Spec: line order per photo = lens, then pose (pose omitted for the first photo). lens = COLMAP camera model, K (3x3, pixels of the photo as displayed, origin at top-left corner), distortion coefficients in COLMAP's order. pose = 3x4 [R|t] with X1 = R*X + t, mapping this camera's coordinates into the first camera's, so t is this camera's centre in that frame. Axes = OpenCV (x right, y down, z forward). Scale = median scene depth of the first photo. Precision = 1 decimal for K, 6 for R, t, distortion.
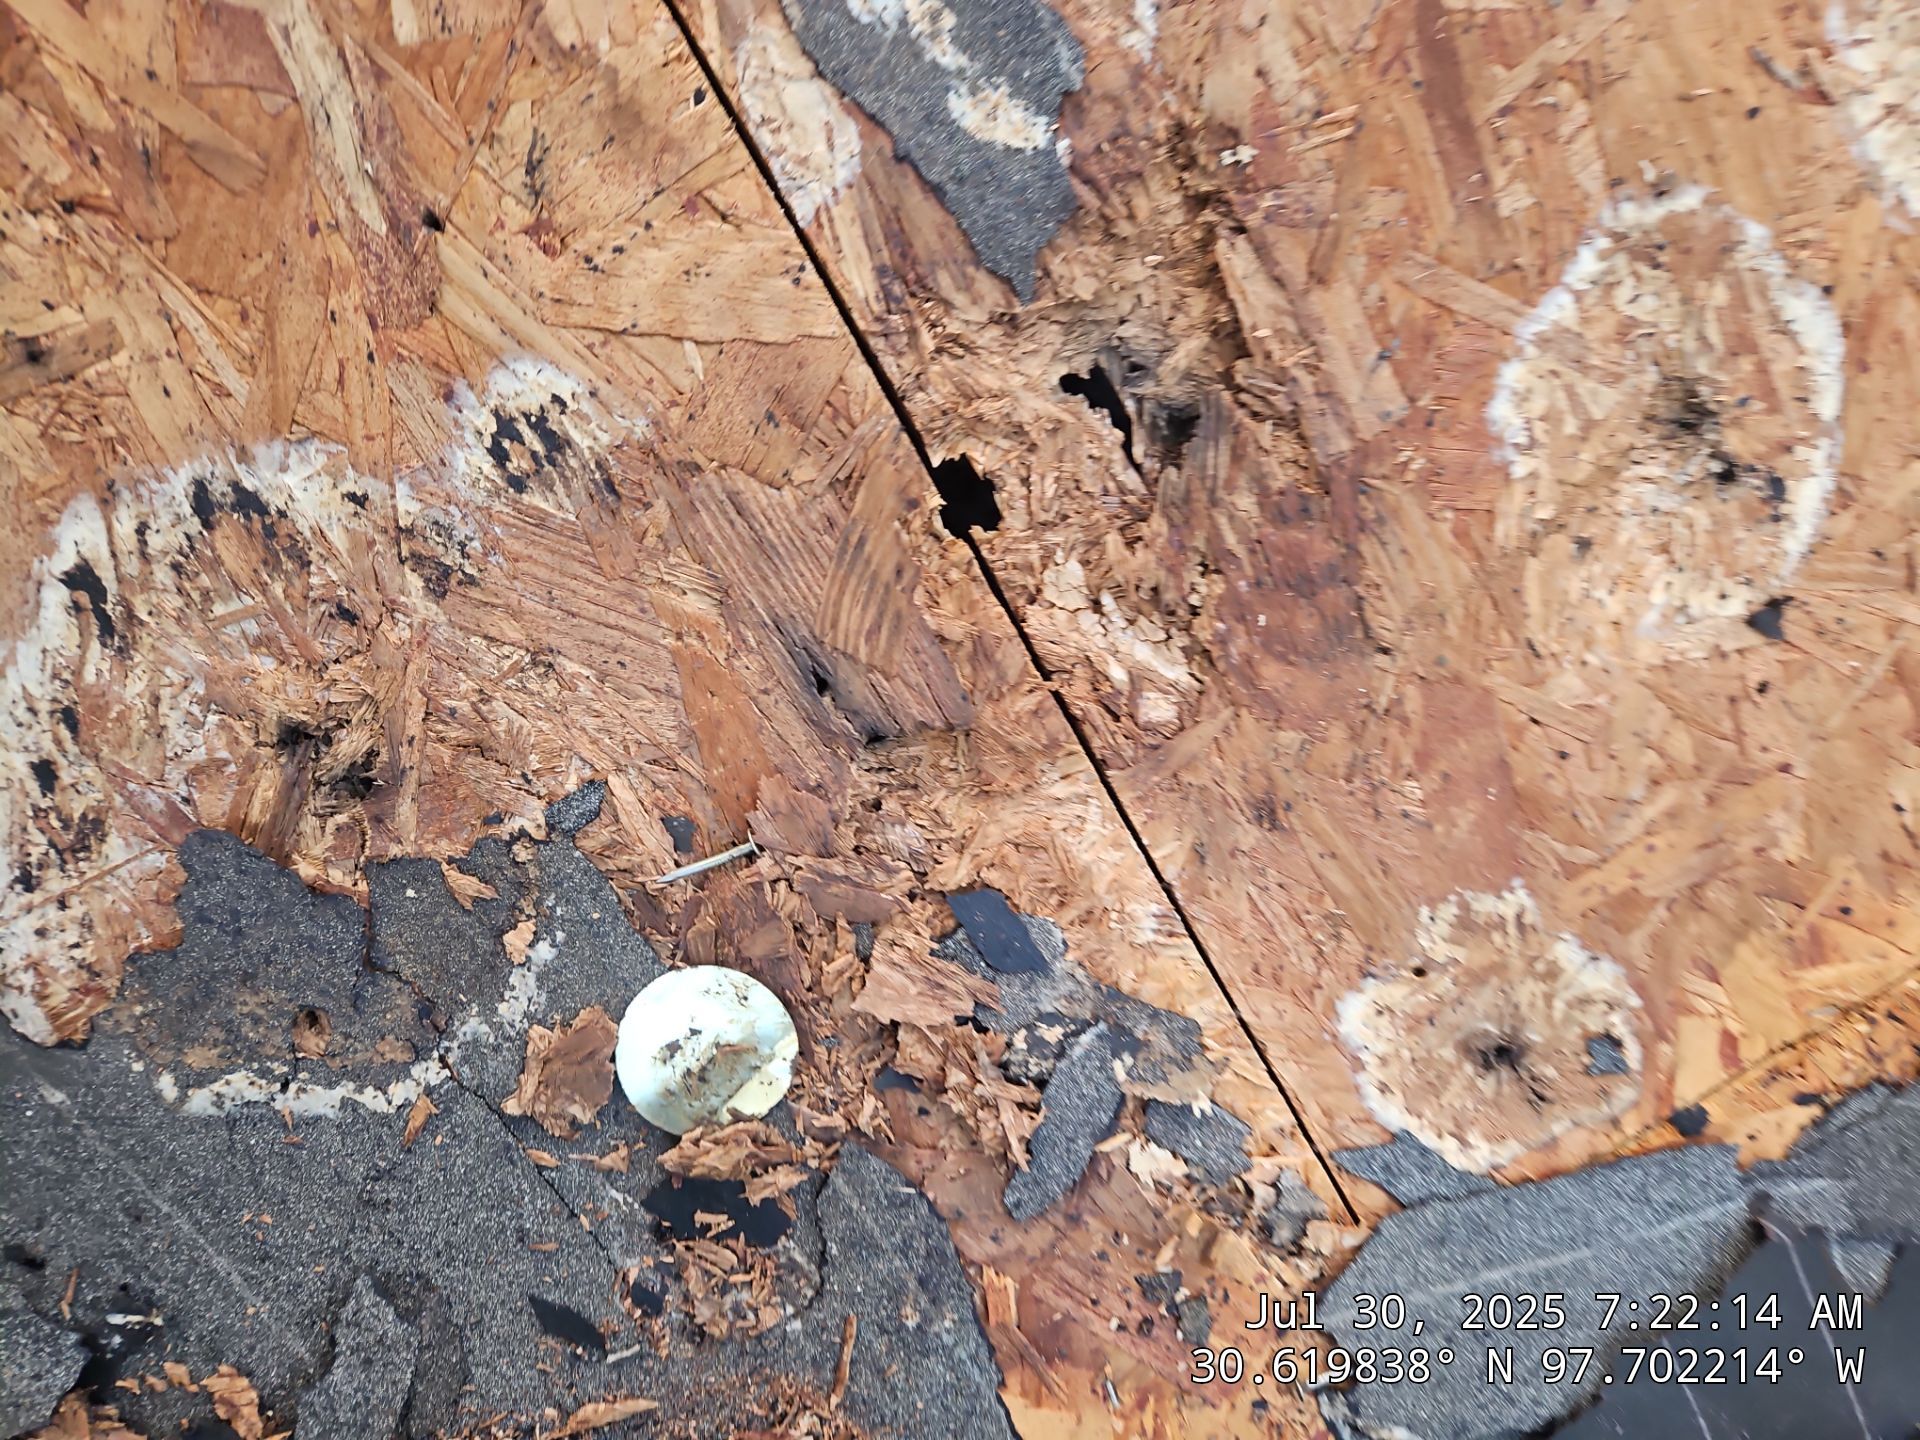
lens RADIAL K [[1257.6, 0, 955.0], [0, 1257.6, 719.7], [0, 0, 1]] dist [0.030016, -0.017279]
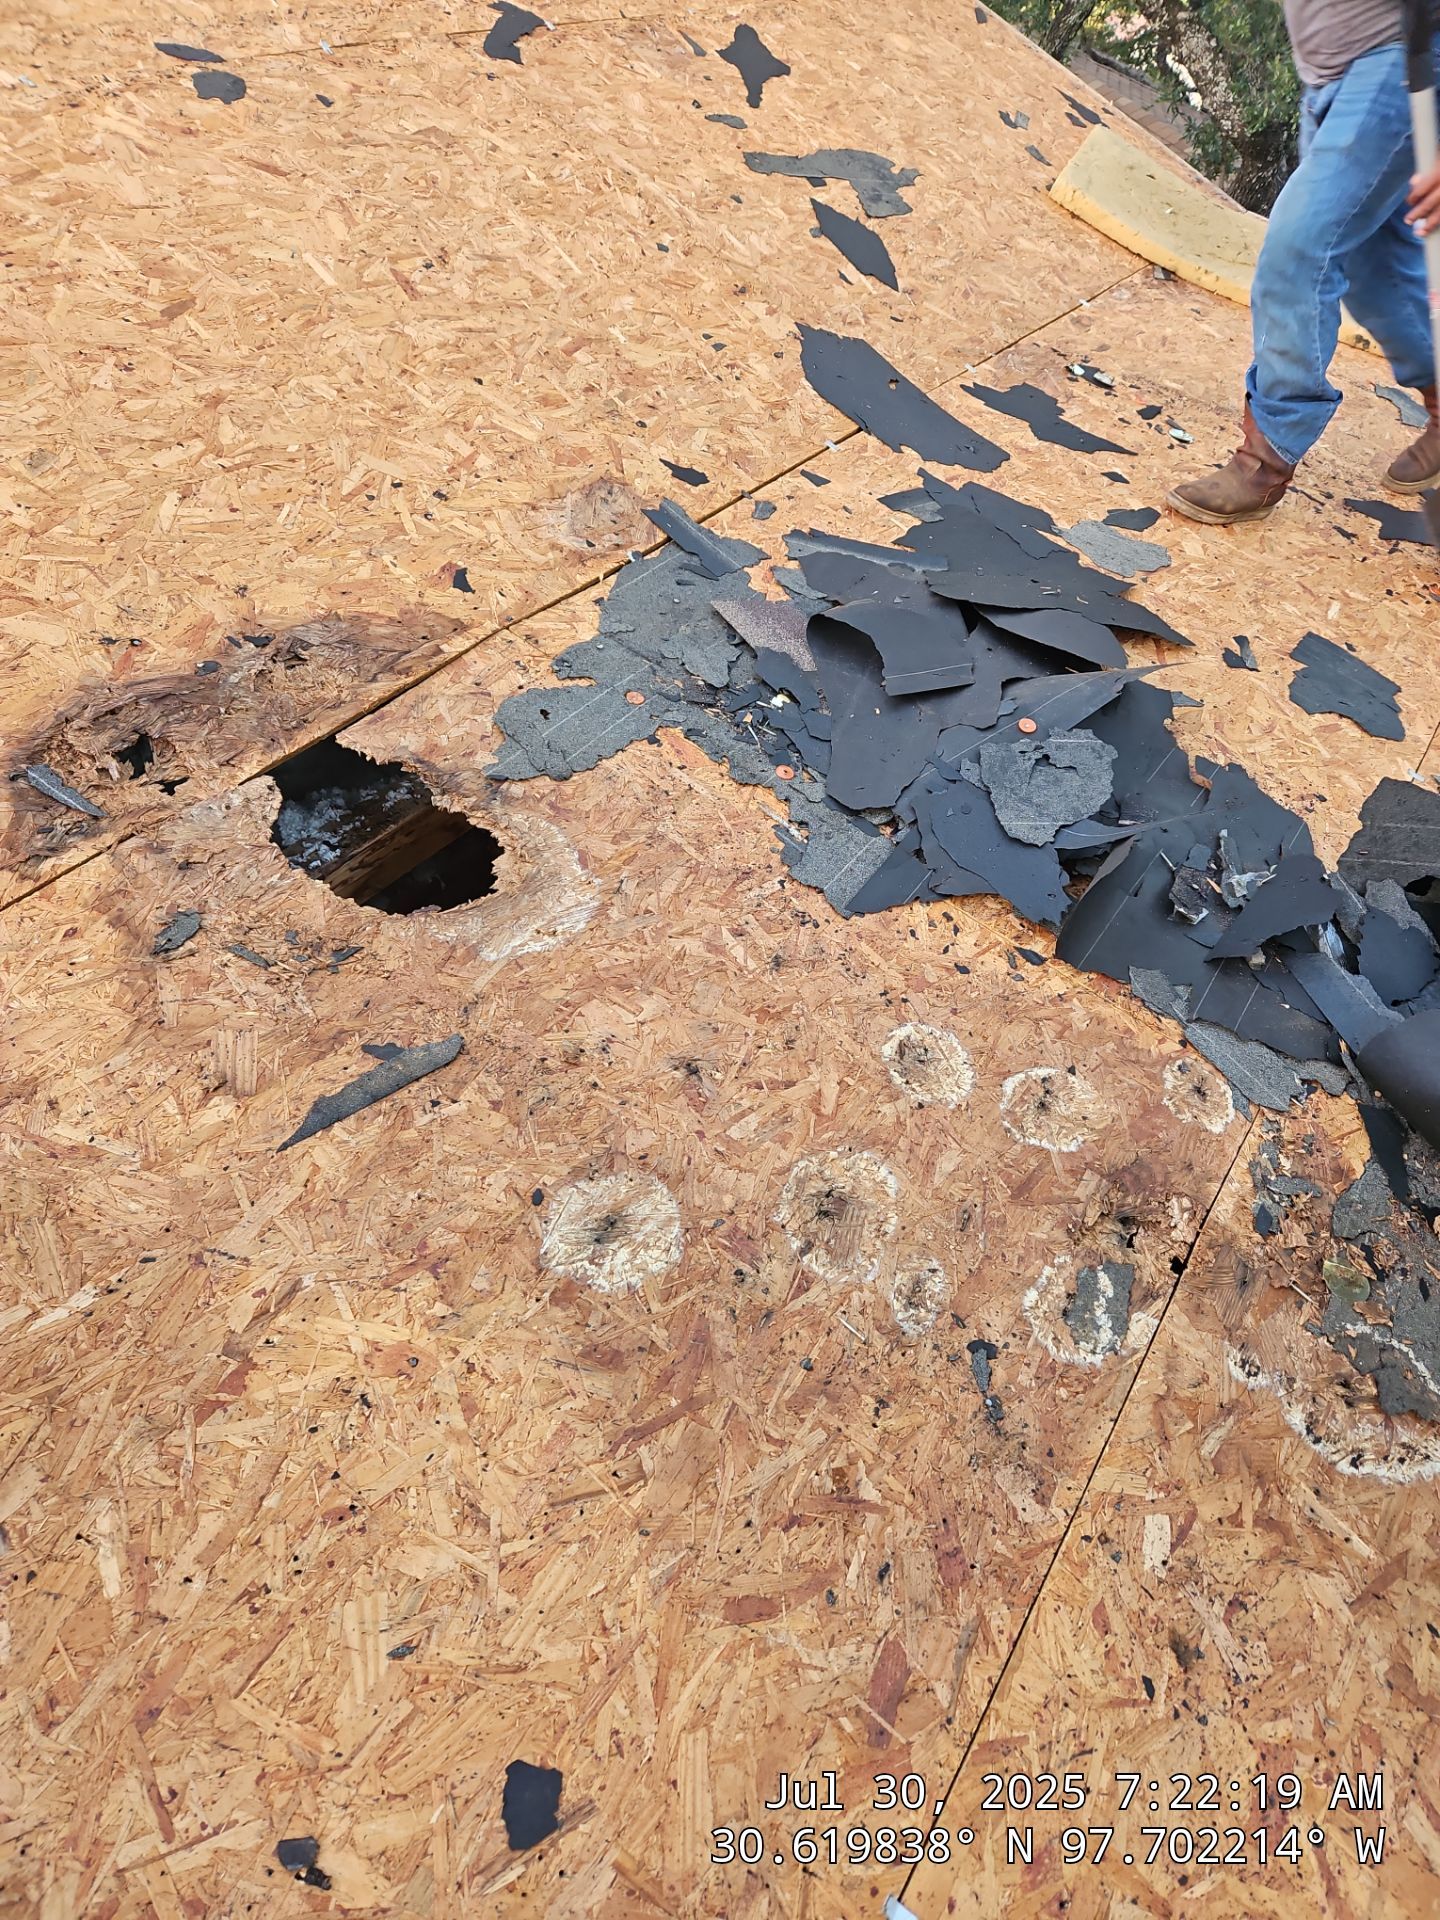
lens RADIAL K [[1257.6, 0, 725.4], [0, 1257.6, 962.3], [0, 0, 1]] dist [0.030016, -0.017279]
pose [[-0.398633, -0.796127, 0.455274, -0.417051], [0.913172, -0.298599, 0.277410, -2.038084], [-0.084909, 0.526328, 0.846032, -2.342048]]
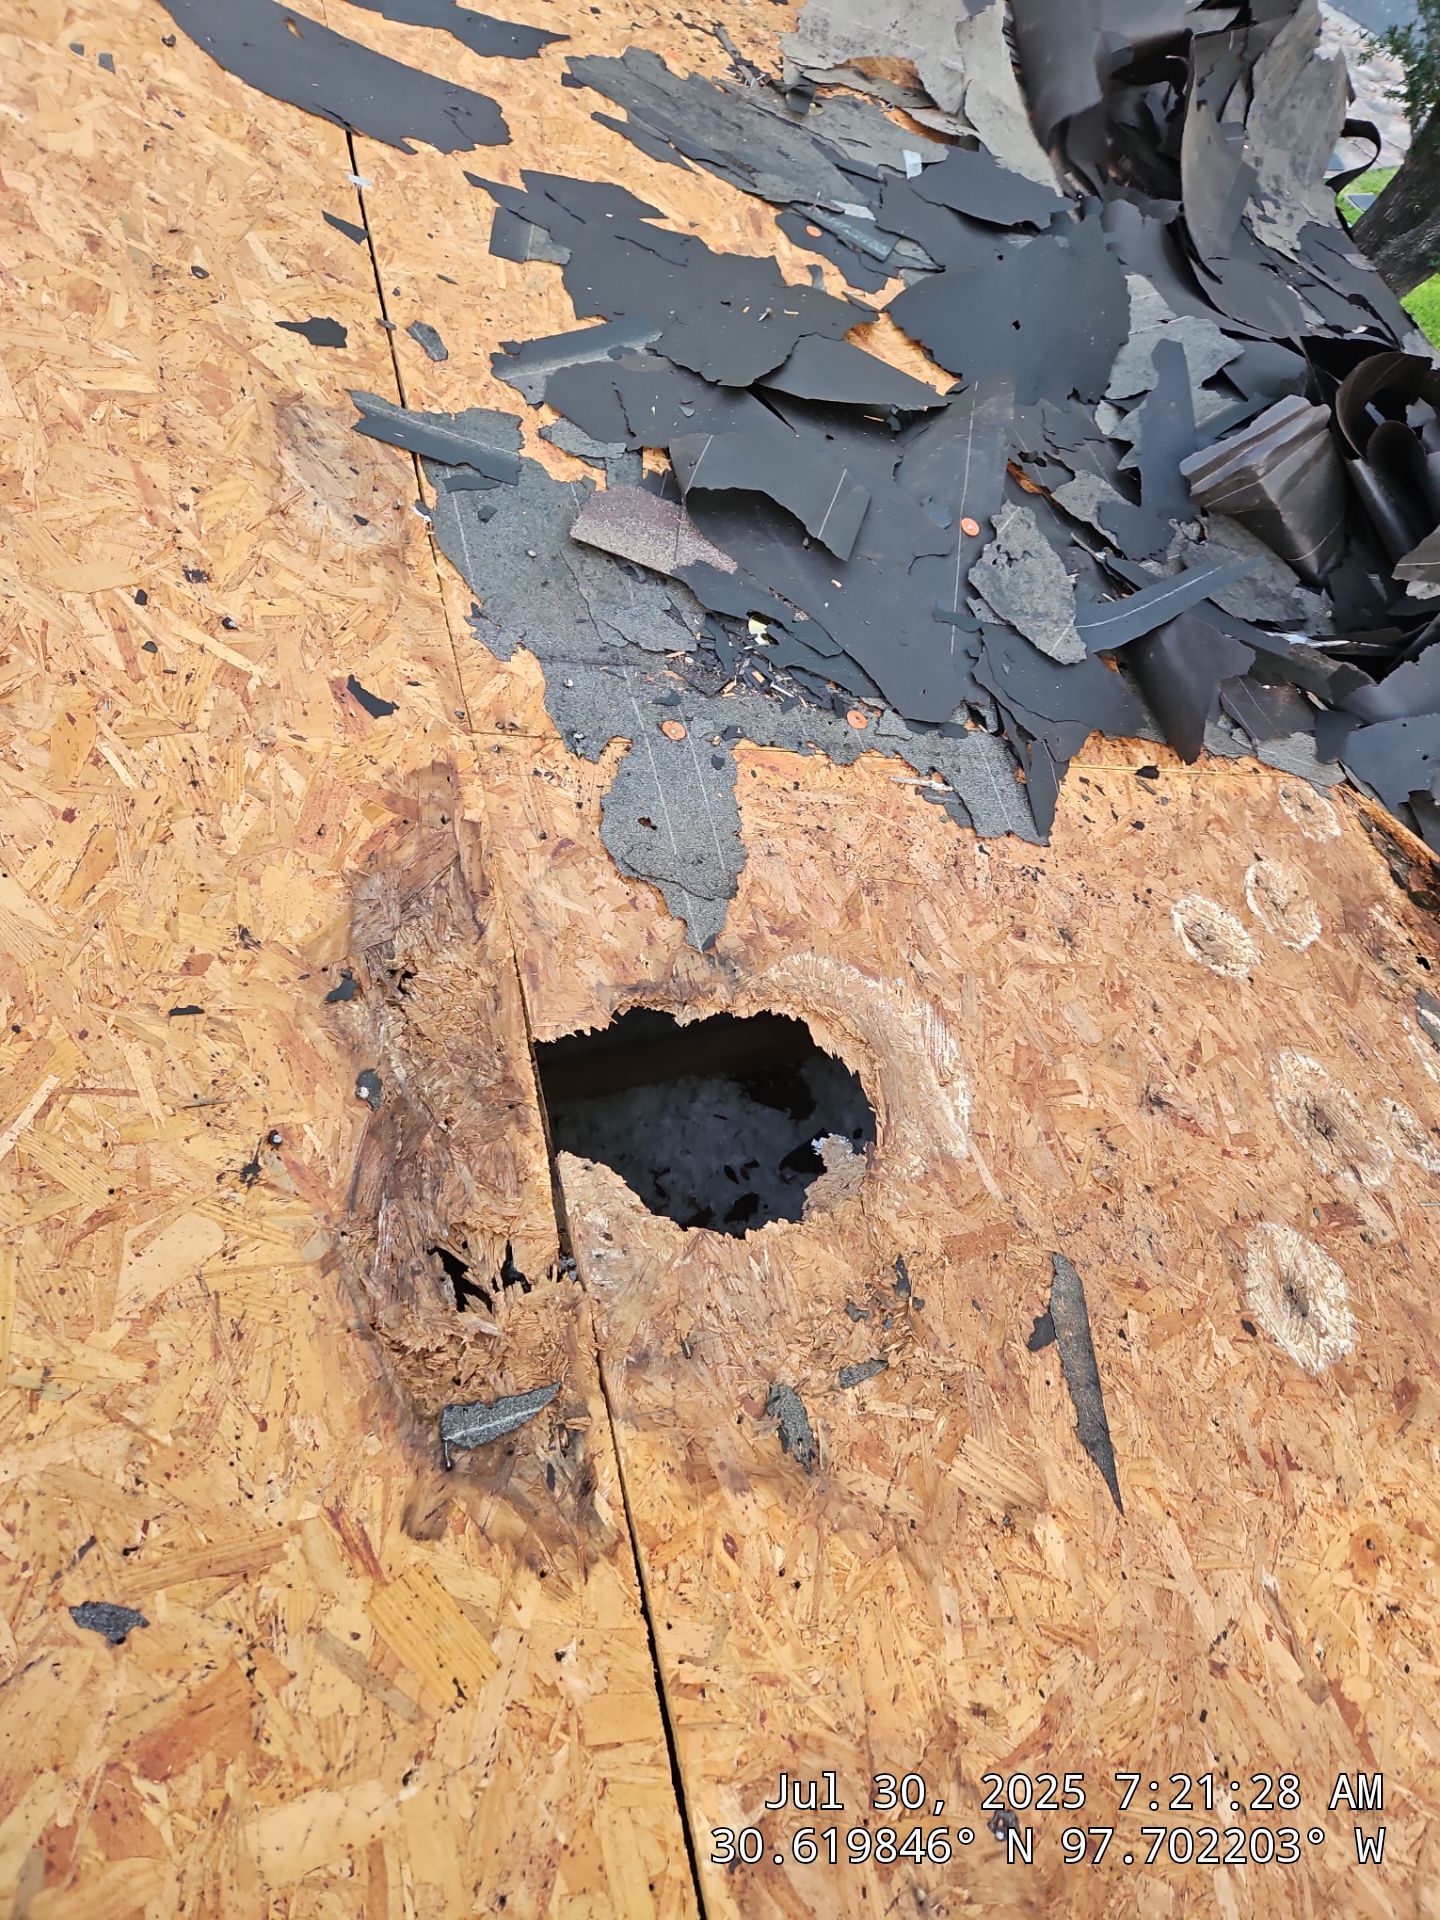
lens RADIAL K [[1257.6, 0, 717.2], [0, 1257.6, 961.4], [0, 0, 1]] dist [0.030016, -0.017279]
pose [[-0.862686, -0.458390, -0.213662, 2.942961], [0.322463, -0.824013, 0.465854, -2.890106], [-0.389603, 0.332987, 0.858678, -1.746536]]
